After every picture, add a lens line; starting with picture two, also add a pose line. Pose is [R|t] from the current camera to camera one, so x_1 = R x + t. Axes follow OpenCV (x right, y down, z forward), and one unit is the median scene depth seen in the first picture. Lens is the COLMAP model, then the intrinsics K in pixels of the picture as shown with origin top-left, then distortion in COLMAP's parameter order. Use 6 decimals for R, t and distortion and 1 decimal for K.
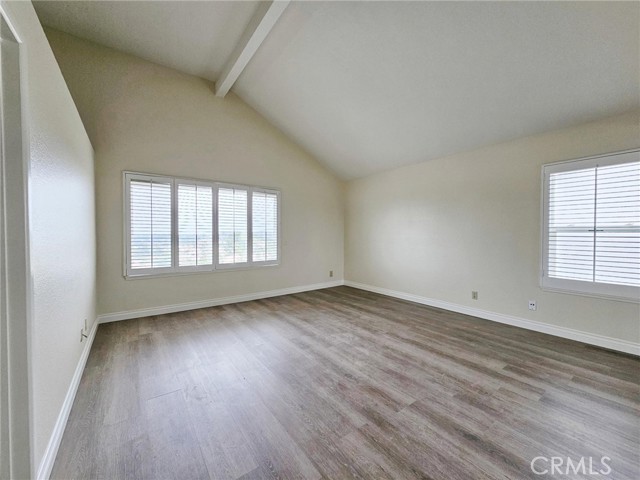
lens RADIAL K [[262.9, 0, 319.9], [0, 262.9, 237.9], [0, 0, 1]] dist [0.011711, -0.000999]
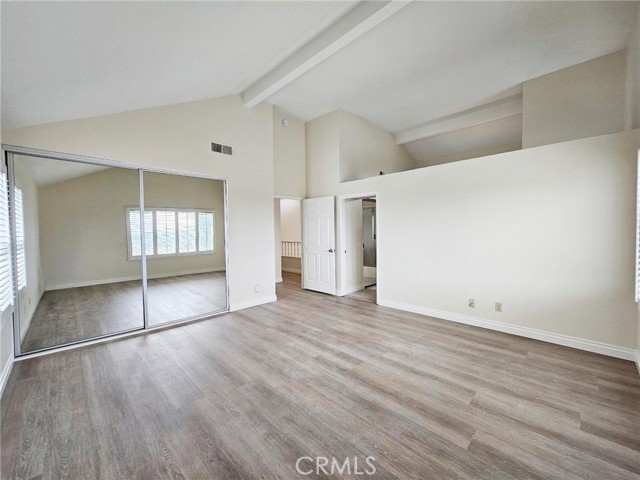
lens RADIAL K [[262.9, 0, 320.1], [0, 262.9, 238.9], [0, 0, 1]] dist [0.011711, -0.000999]
pose [[-0.988990, 0.020360, -0.146574, 0.145939], [0.013017, 0.998620, 0.050880, -0.073130], [0.147408, 0.048412, -0.987890, 1.768233]]
